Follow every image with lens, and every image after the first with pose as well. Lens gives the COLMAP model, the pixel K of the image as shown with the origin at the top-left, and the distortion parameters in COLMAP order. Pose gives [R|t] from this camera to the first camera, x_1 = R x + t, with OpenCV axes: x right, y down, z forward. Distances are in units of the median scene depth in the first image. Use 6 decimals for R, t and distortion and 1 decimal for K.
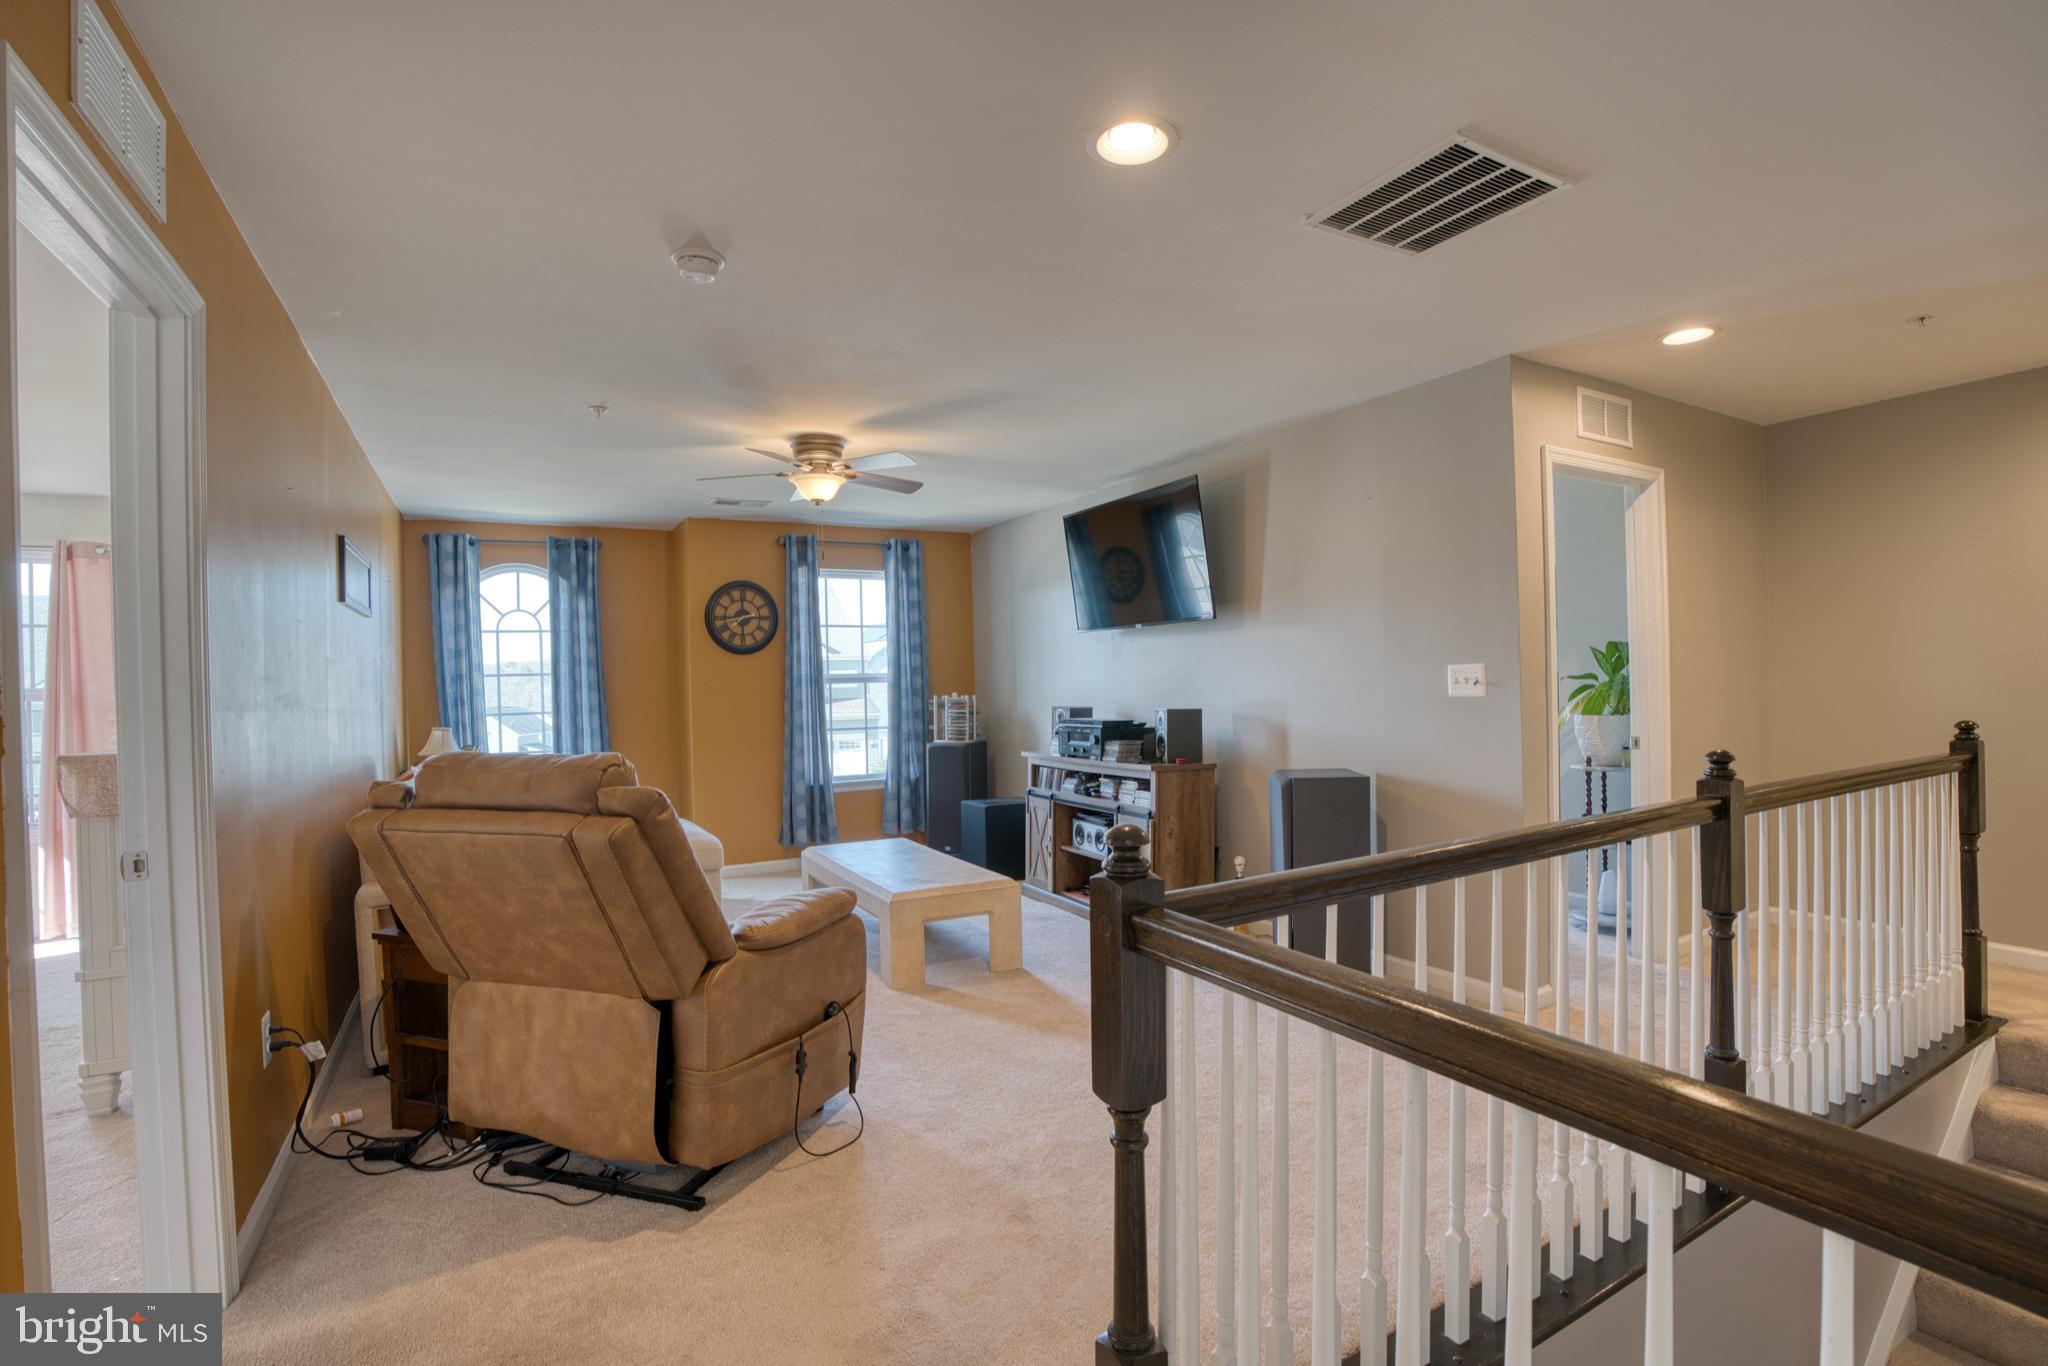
lens RADIAL K [[943.4, 0, 1017.5], [0, 943.4, 688.0], [0, 0, 1]] dist [-0.071044, 0.020662]
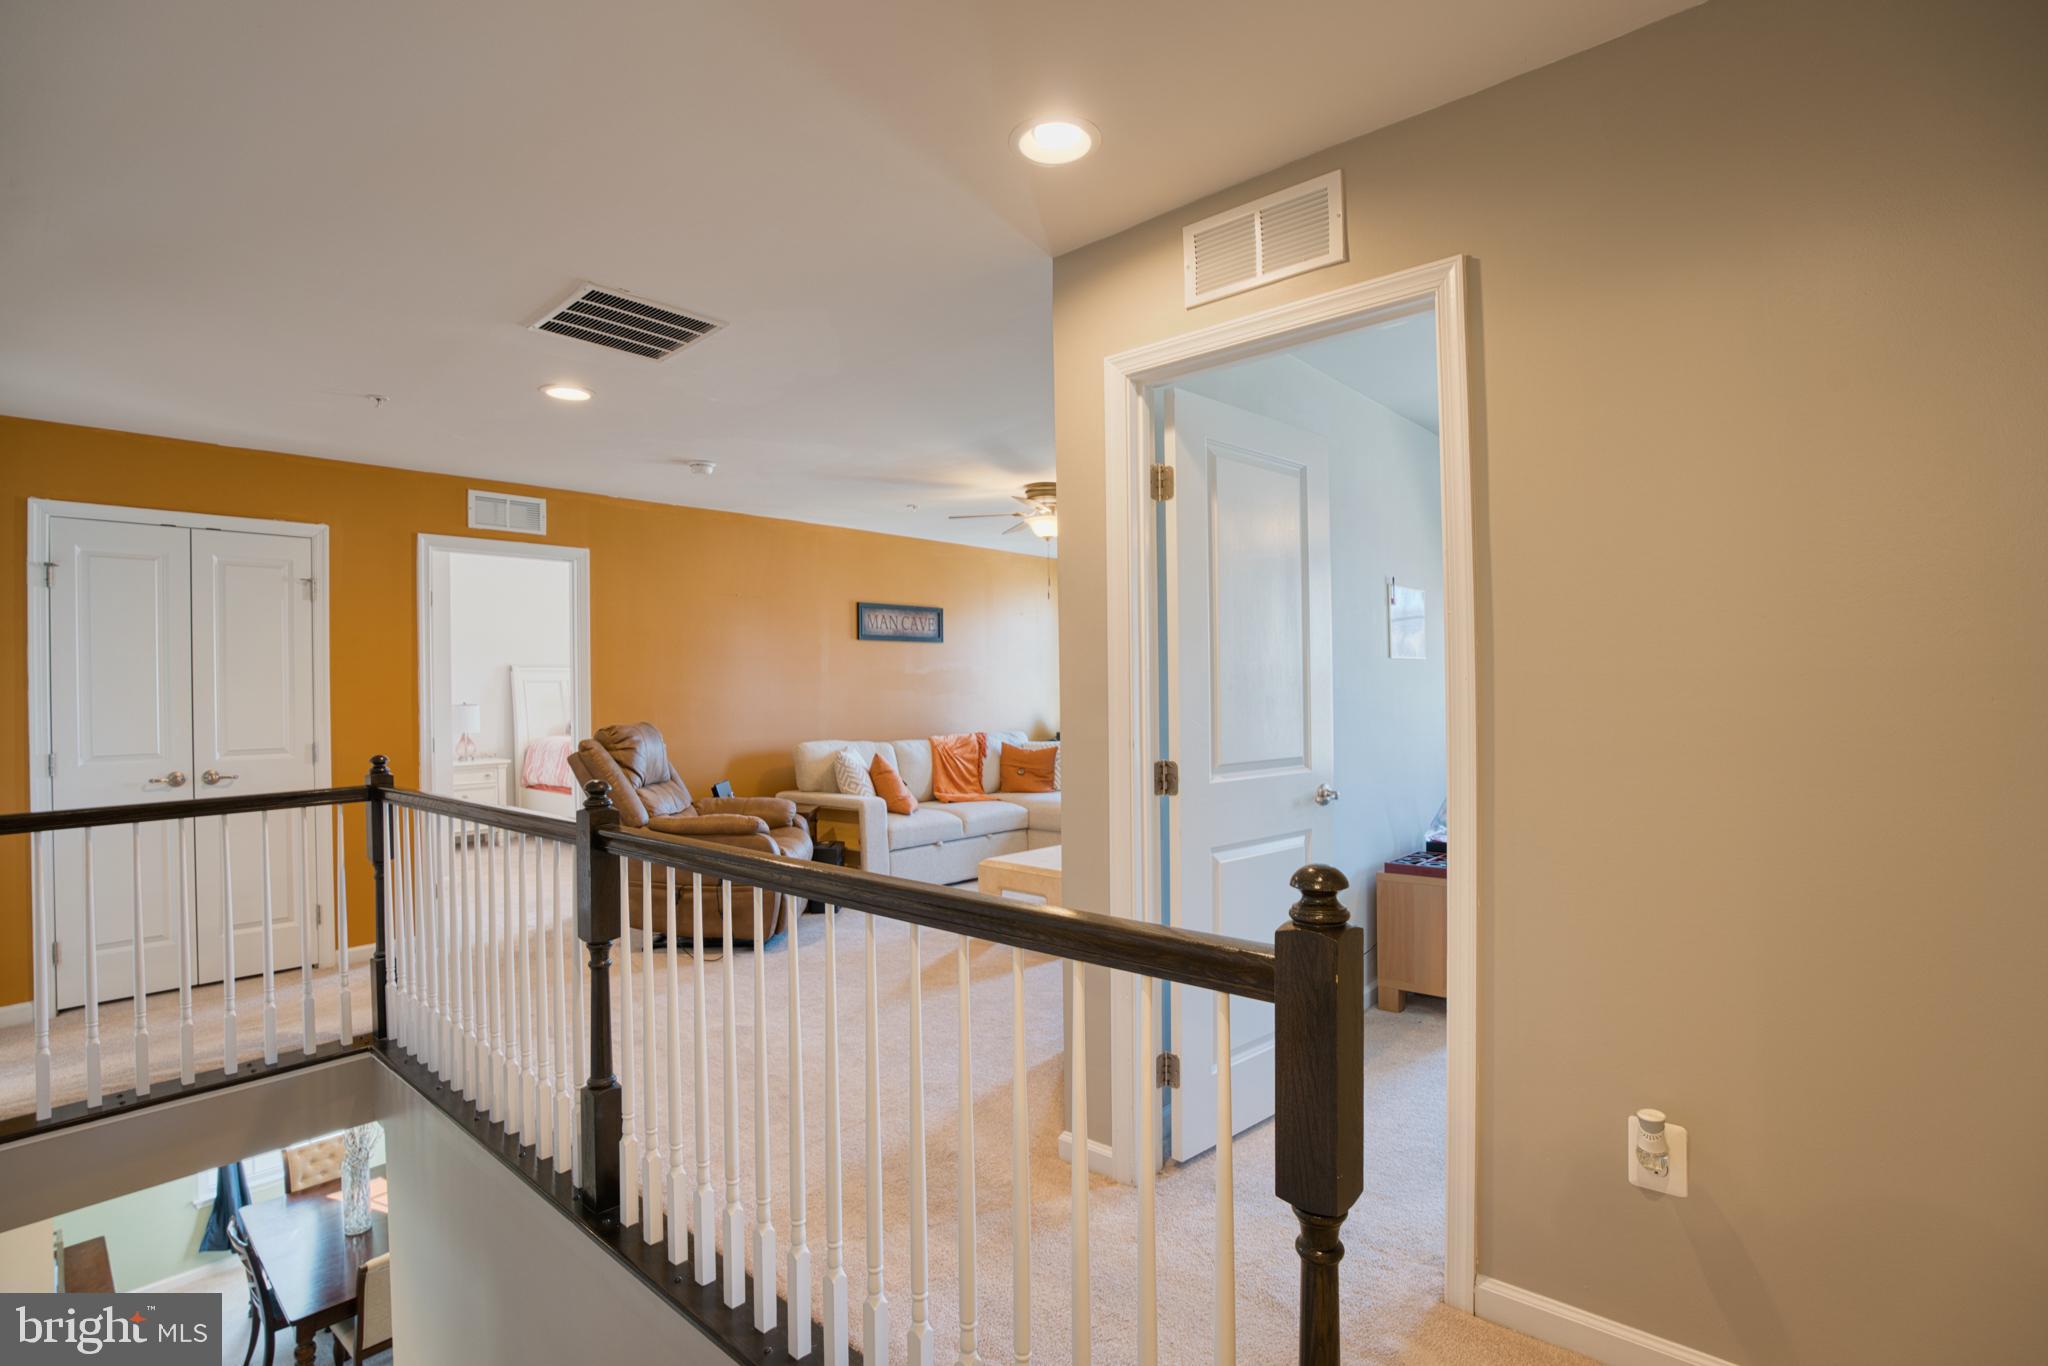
lens RADIAL K [[1023.5, 0, 1024.0], [0, 1023.5, 683.0], [0, 0, 1]] dist [0.000339, 0.000056]
pose [[0.297766, 0.014836, -0.954524, 1.401259], [0.009604, 0.999782, 0.018536, -0.043060], [0.954591, -0.014687, 0.297559, 0.778564]]
